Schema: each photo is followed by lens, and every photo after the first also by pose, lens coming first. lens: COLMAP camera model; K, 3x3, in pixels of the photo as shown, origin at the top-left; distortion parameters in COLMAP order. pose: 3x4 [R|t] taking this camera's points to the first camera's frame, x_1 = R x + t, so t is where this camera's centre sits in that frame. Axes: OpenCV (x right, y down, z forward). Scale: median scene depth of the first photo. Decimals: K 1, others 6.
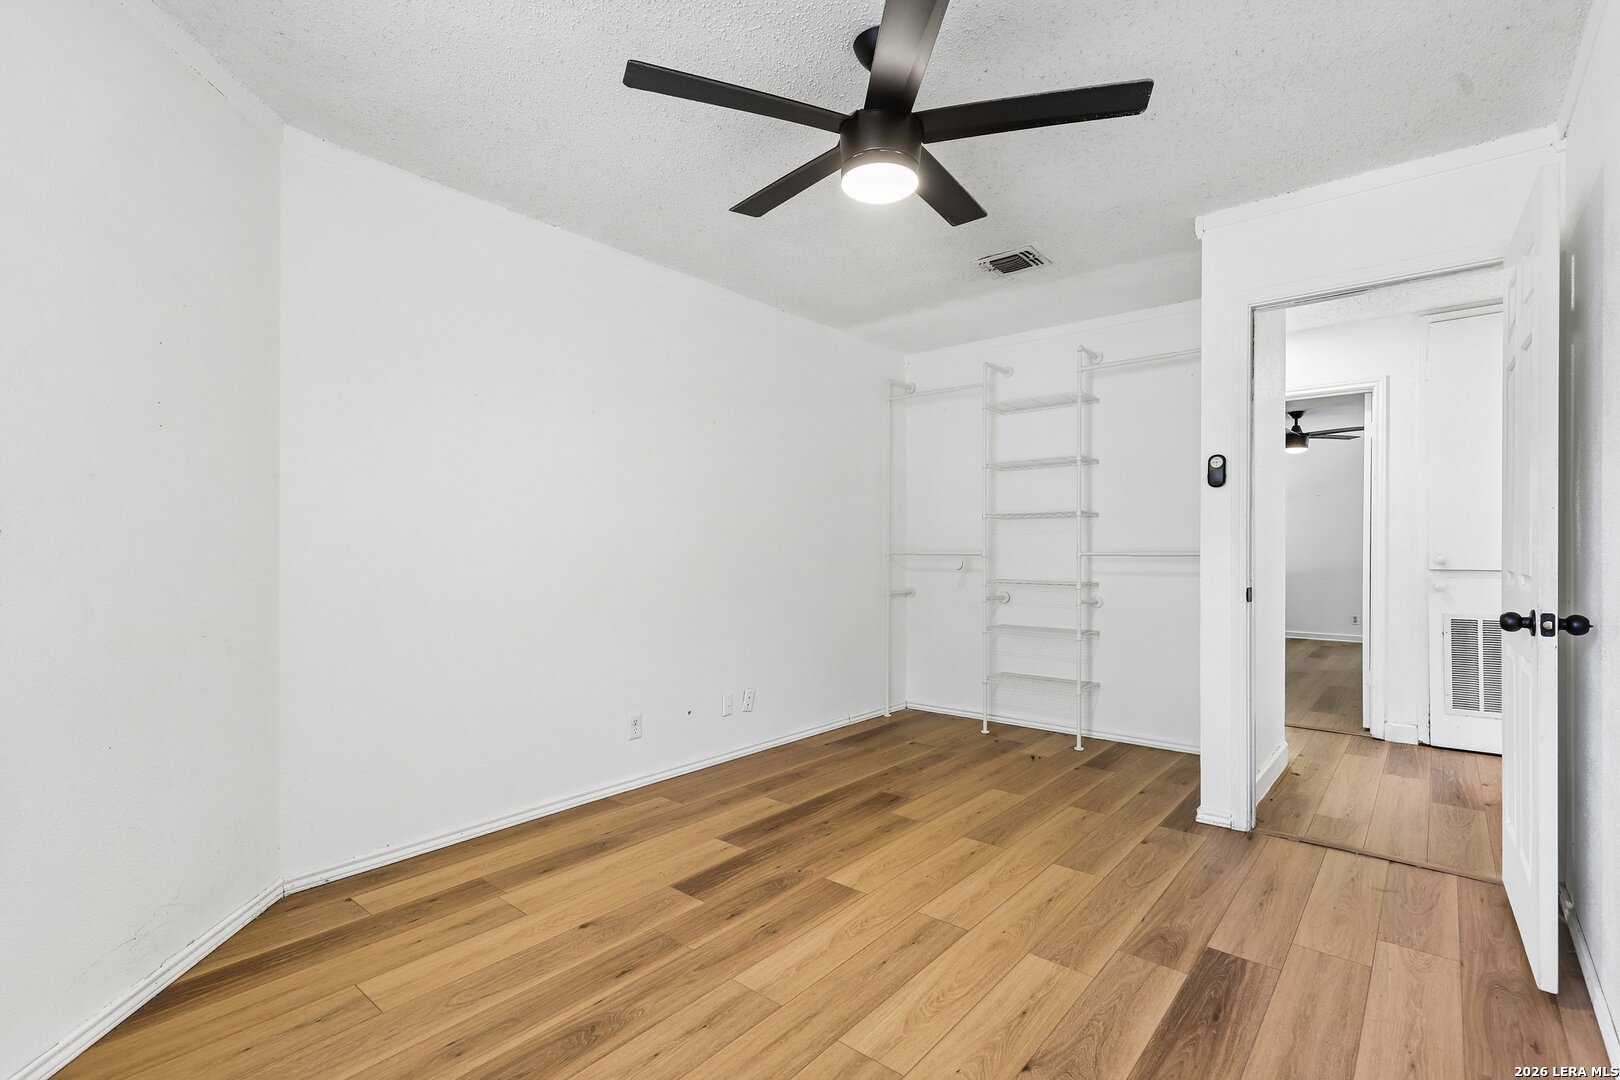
lens RADIAL K [[760.6, 0, 812.8], [0, 760.6, 543.3], [0, 0, 1]] dist [0.000811, -0.000668]
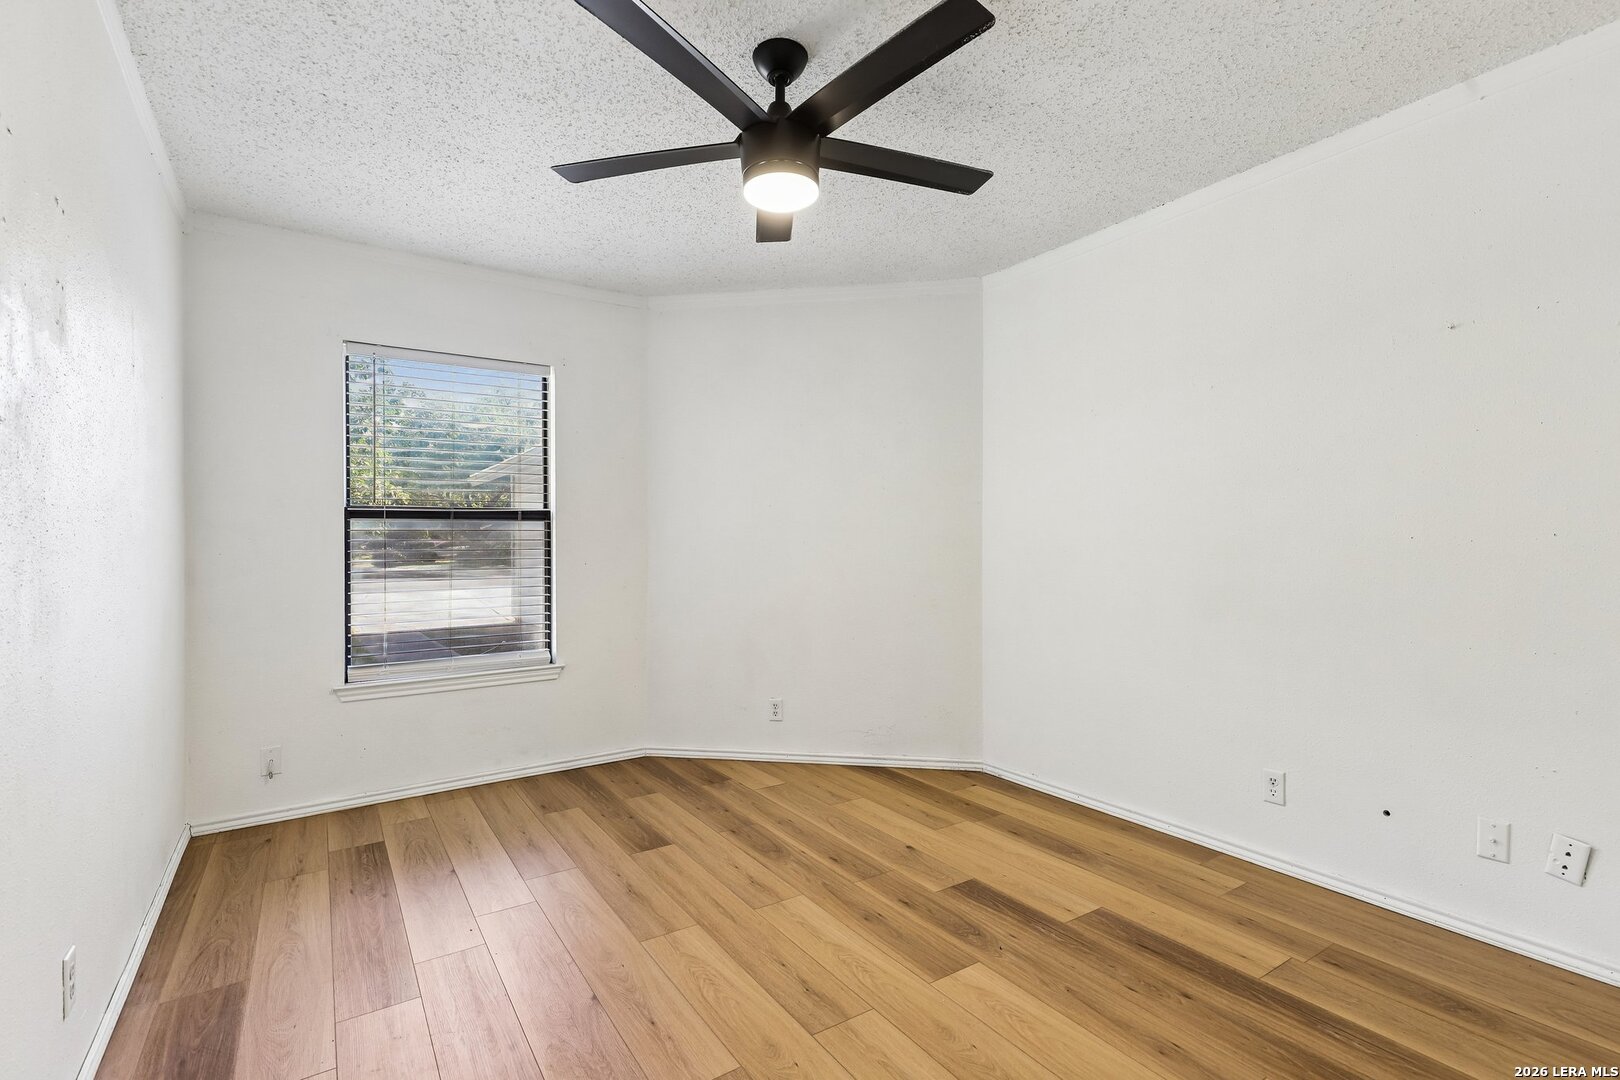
lens RADIAL K [[760.6, 0, 816.5], [0, 760.6, 542.8], [0, 0, 1]] dist [0.000811, -0.000668]
pose [[-0.294352, 0.002400, -0.955694, 0.836983], [0.006489, 0.999979, 0.000513, -0.002925], [0.955675, -0.006051, -0.294362, 1.083366]]
